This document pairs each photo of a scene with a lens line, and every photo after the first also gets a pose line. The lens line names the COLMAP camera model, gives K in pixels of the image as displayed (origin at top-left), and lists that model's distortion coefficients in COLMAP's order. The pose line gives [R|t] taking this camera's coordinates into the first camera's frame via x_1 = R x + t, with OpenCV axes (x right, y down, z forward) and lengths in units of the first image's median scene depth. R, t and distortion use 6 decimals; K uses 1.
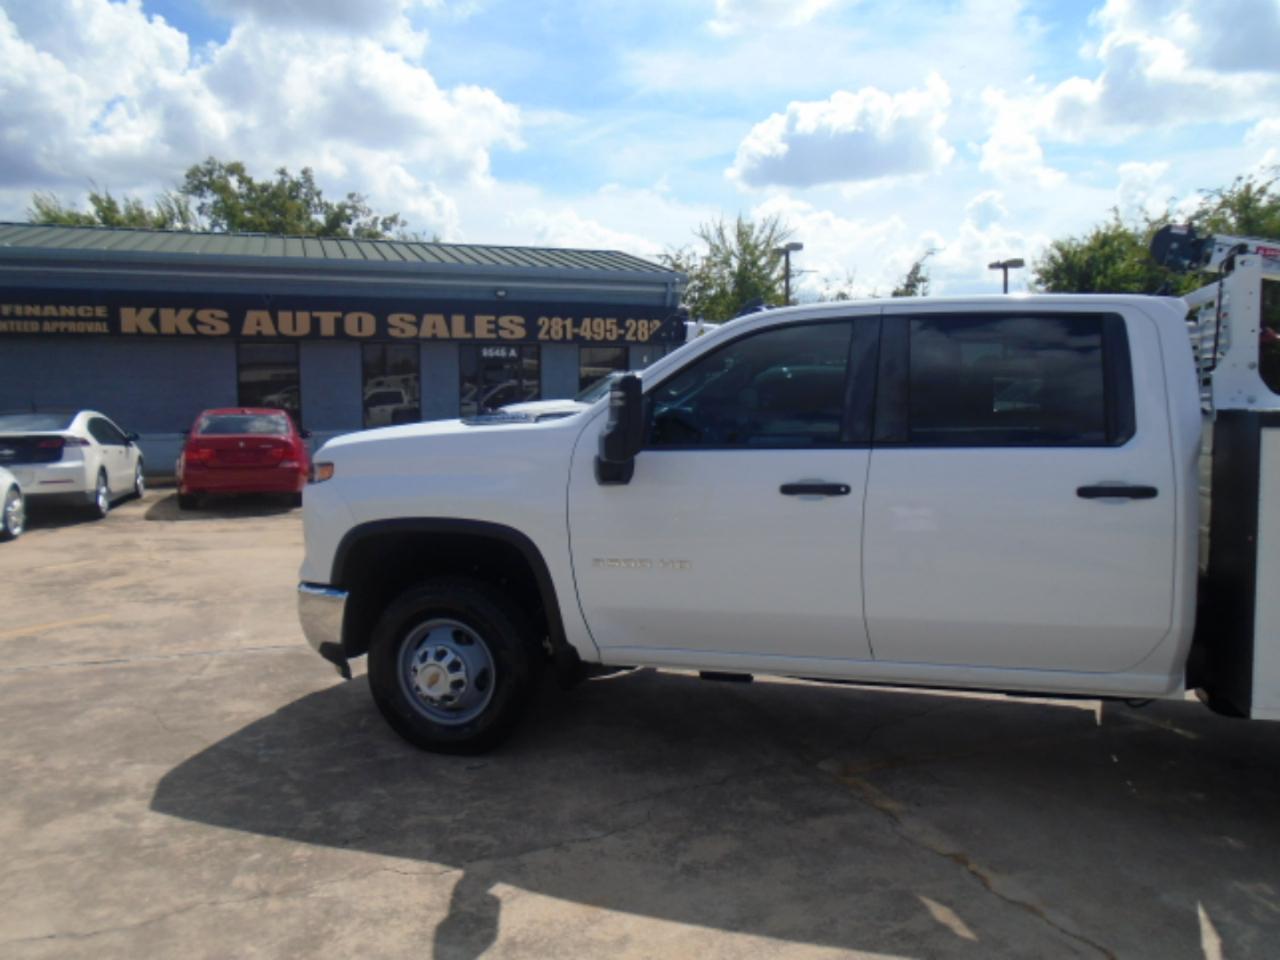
lens RADIAL K [[966.7, 0, 642.7], [0, 966.7, 479.8], [0, 0, 1]] dist [-0.029595, 0.005624]
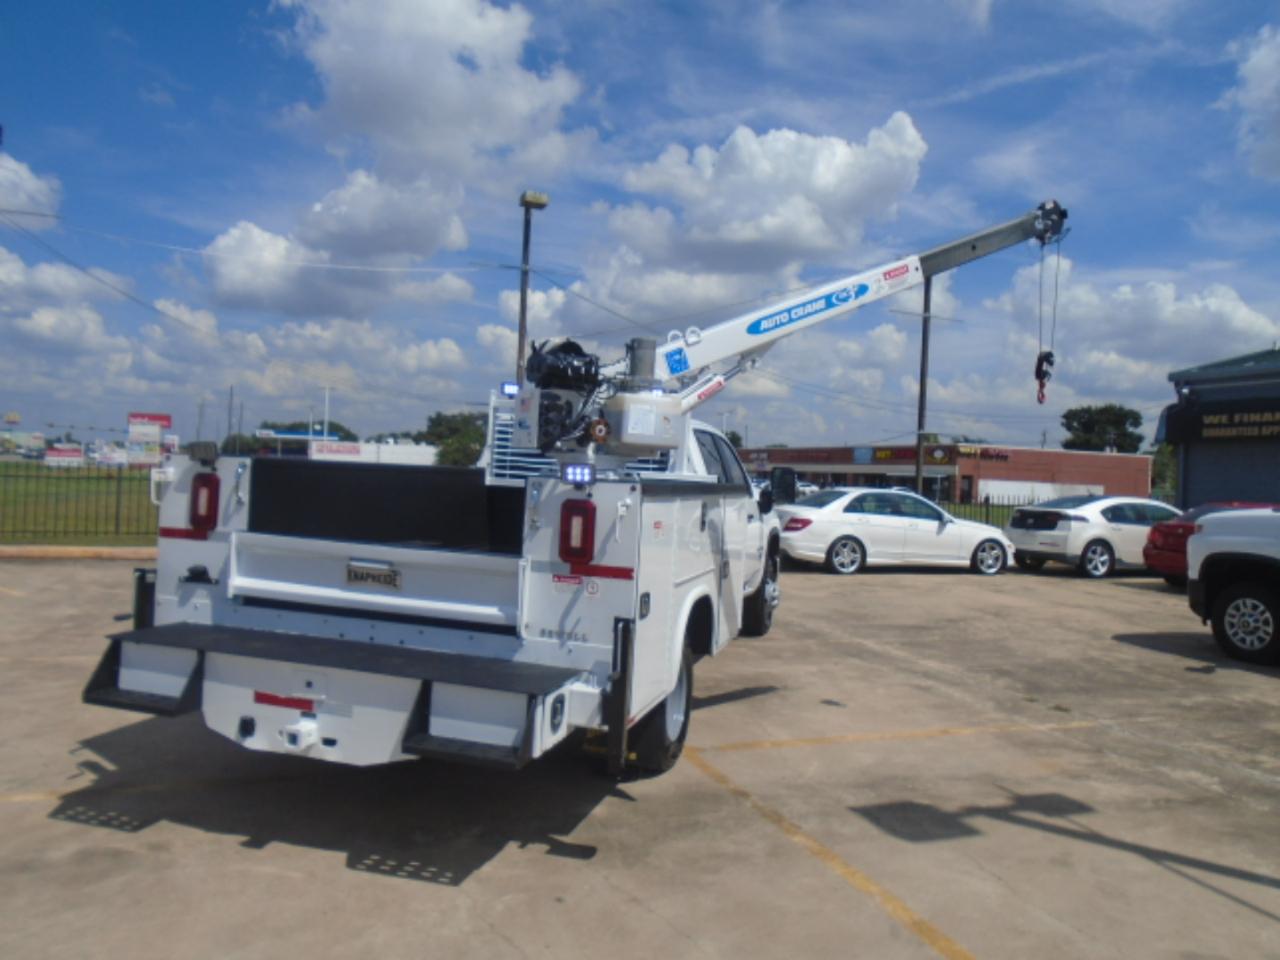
lens RADIAL K [[963.0, 0, 640.0], [0, 963.0, 480.0], [0, 0, 1]] dist [-0.022016, 0.005267]
pose [[0.009406, 0.013173, -0.999869, 0.426557], [-0.125120, 0.992070, 0.011894, -0.018240], [0.992097, 0.124991, 0.010980, 0.209717]]
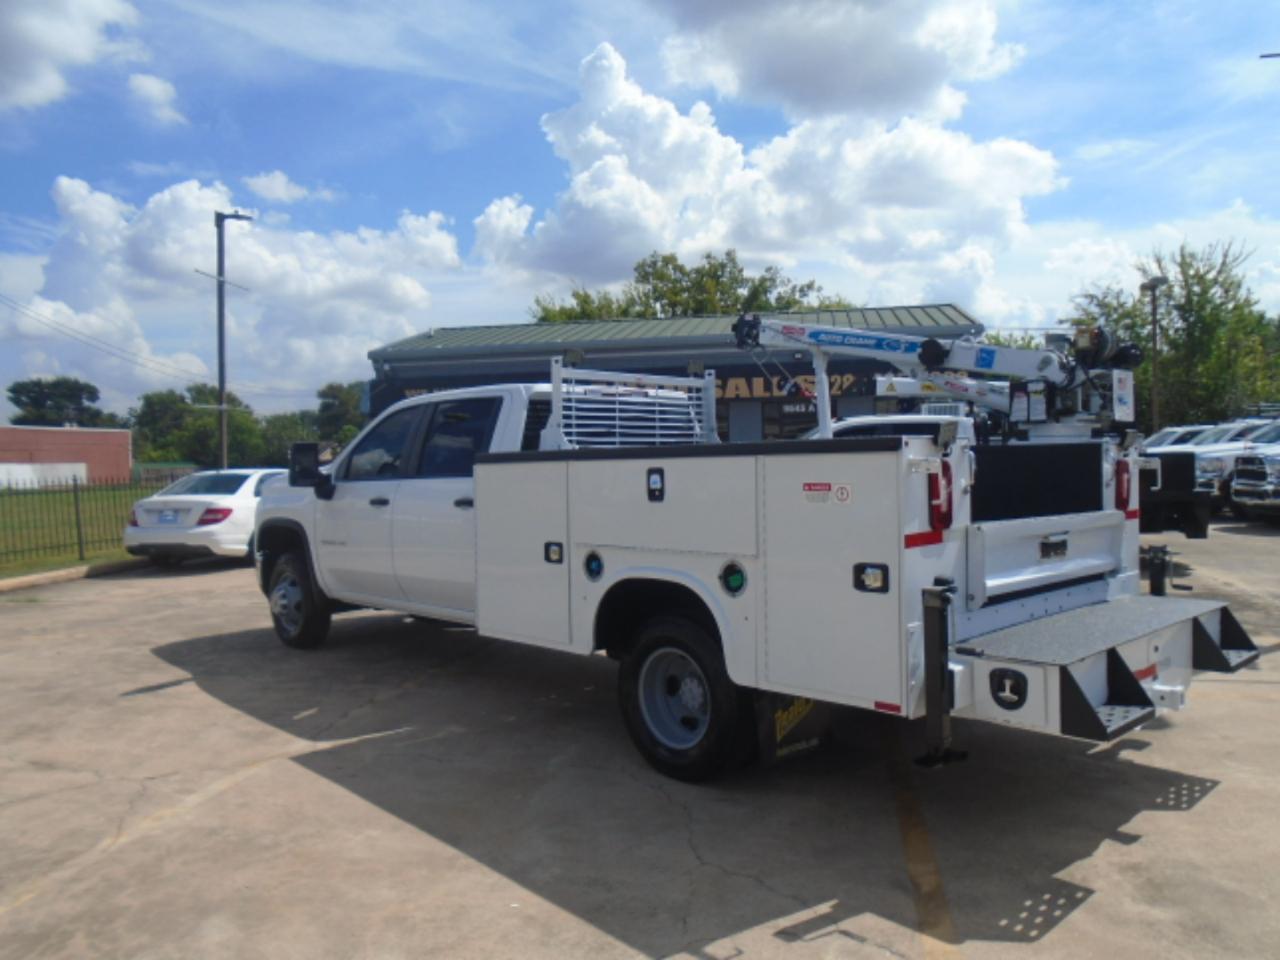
lens RADIAL K [[963.0, 0, 640.0], [0, 963.0, 480.0], [0, 0, 1]] dist [-0.022016, 0.005267]
pose [[0.863797, -0.002380, -0.503834, 0.257419], [-0.024155, 0.998643, -0.046130, 0.007004], [0.503260, 0.052017, 0.862568, -0.050695]]
